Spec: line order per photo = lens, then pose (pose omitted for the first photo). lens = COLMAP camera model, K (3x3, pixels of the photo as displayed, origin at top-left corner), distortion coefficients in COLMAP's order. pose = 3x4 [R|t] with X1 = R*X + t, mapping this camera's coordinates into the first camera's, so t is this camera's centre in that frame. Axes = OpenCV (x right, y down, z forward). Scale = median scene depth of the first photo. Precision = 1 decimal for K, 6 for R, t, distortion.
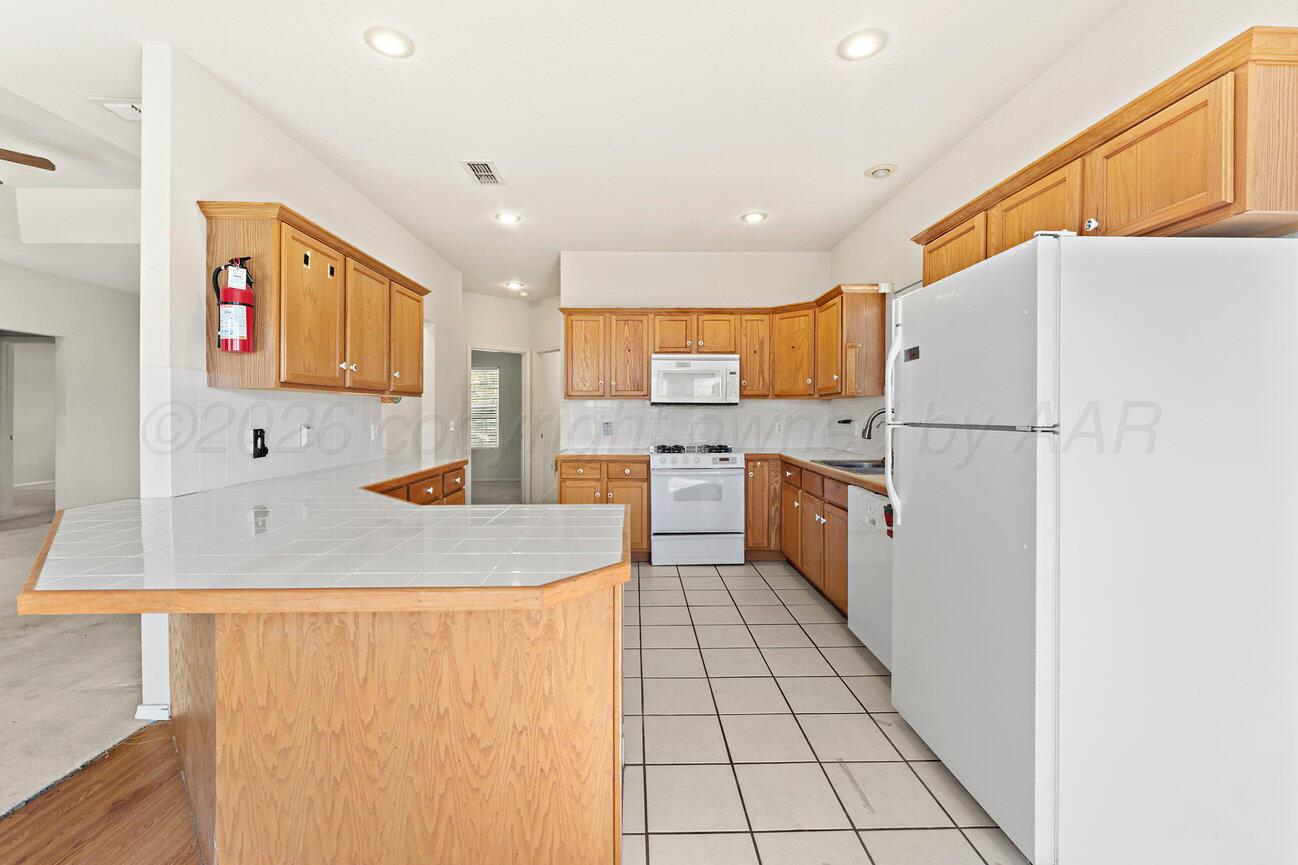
lens RADIAL K [[541.5, 0, 655.4], [0, 541.5, 413.8], [0, 0, 1]] dist [0.002239, 0.000246]
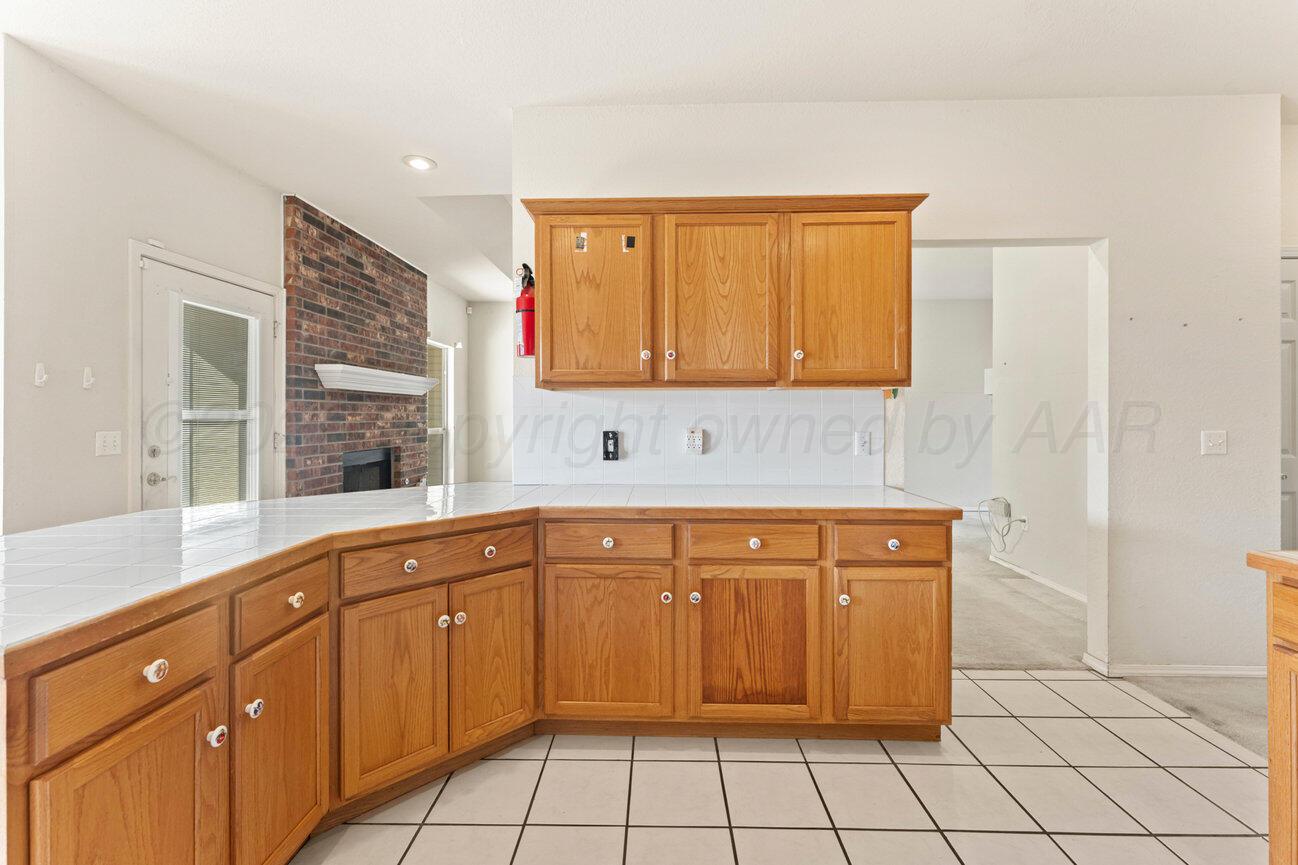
lens RADIAL K [[533.4, 0, 649.3], [0, 533.4, 422.1], [0, 0, 1]] dist [0.001749, -0.000083]
pose [[-0.055540, 0.004273, -0.998447, 0.129233], [-0.001585, 0.999989, 0.004367, 0.003490], [0.998455, 0.001825, -0.055532, 0.665332]]
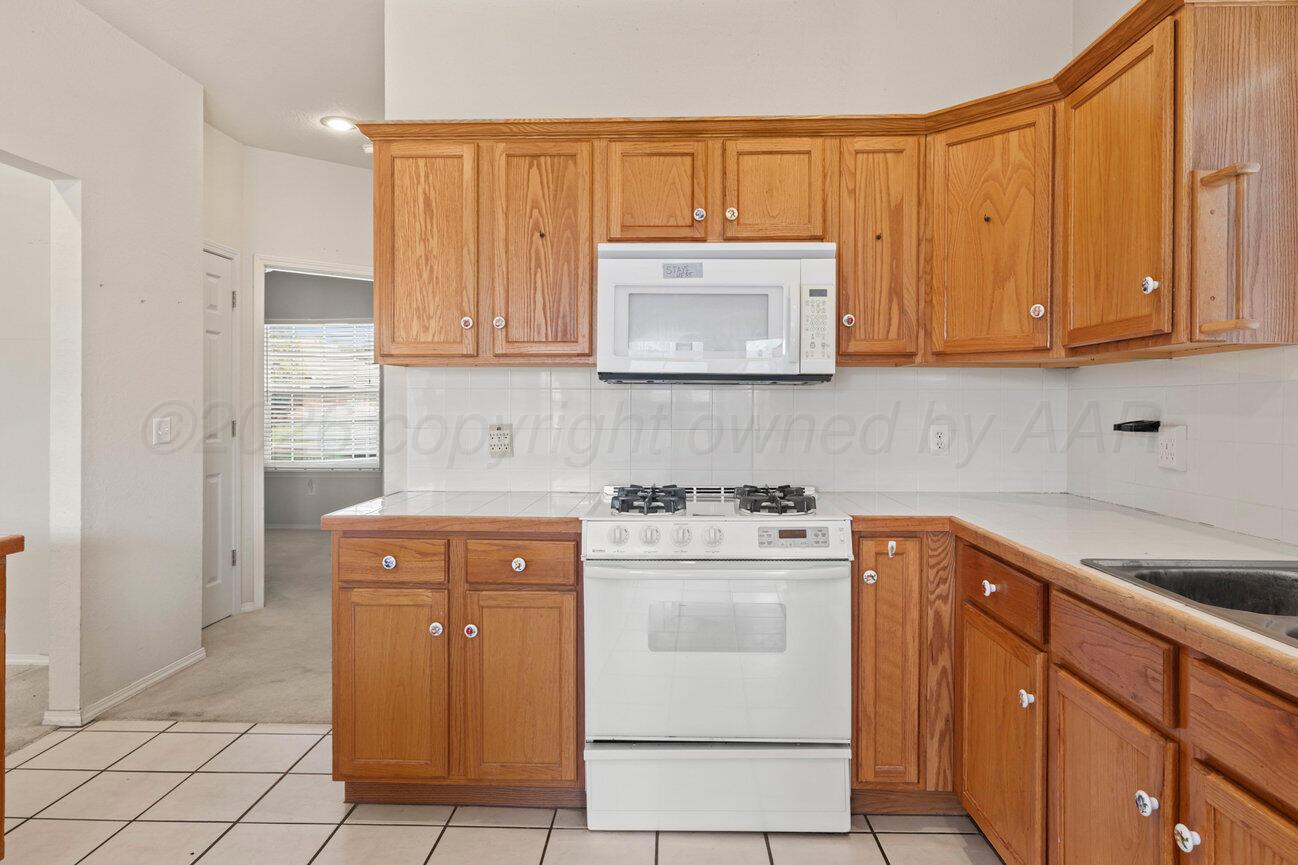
lens RADIAL K [[814.2, 0, 656.8], [0, 814.2, 405.6], [0, 0, 1]] dist [-0.001799, -0.000499]
pose [[0.998358, 0.001333, -0.057265, 0.068098], [-0.001293, 0.999999, 0.000738, 0.001318], [0.057266, -0.000662, 0.998359, 0.461448]]
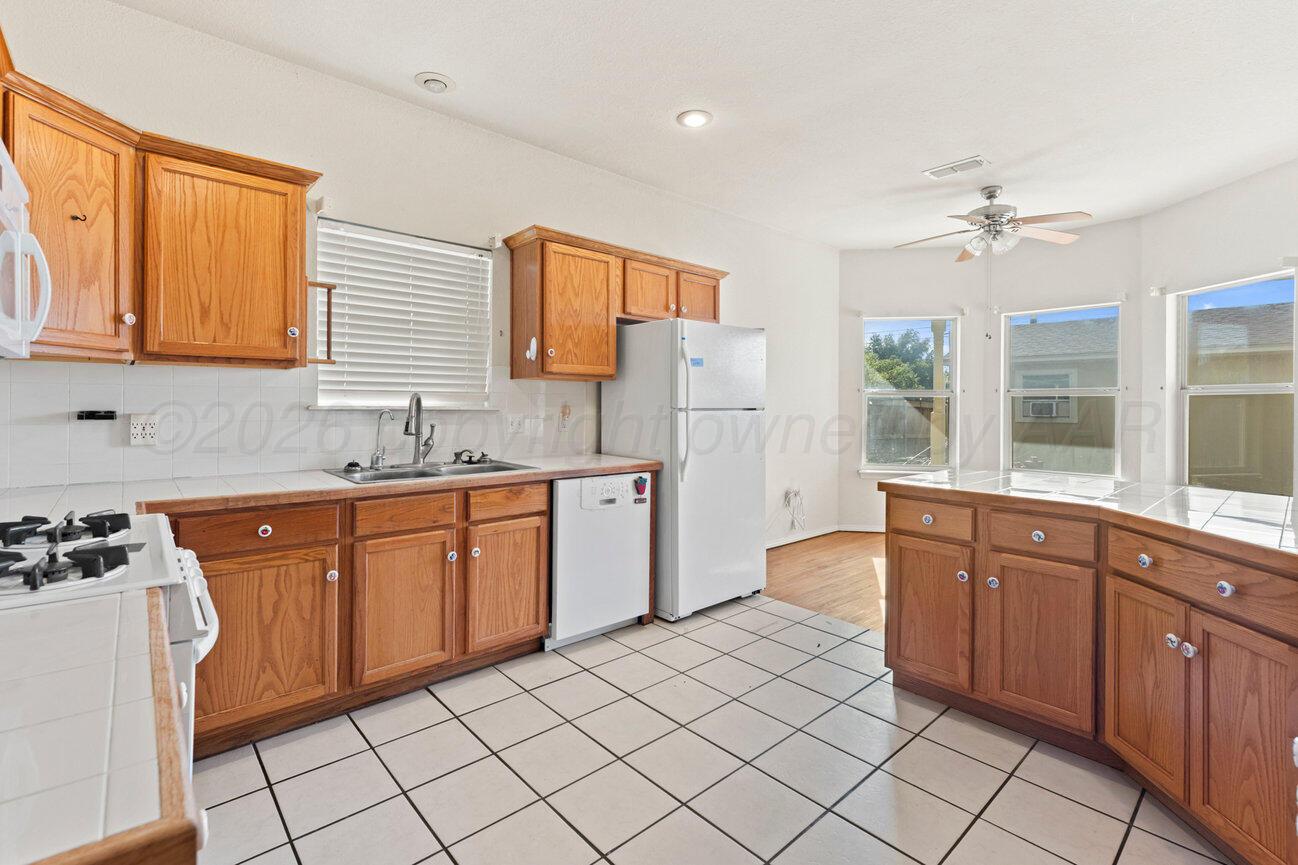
lens RADIAL K [[580.6, 0, 646.5], [0, 580.6, 401.4], [0, 0, 1]] dist [-0.000103, 0.000109]
pose [[-0.640863, -0.003594, 0.767647, -0.310099], [-0.007009, 0.999975, -0.001170, 0.000546], [-0.767623, -0.006130, -0.640872, 0.984576]]
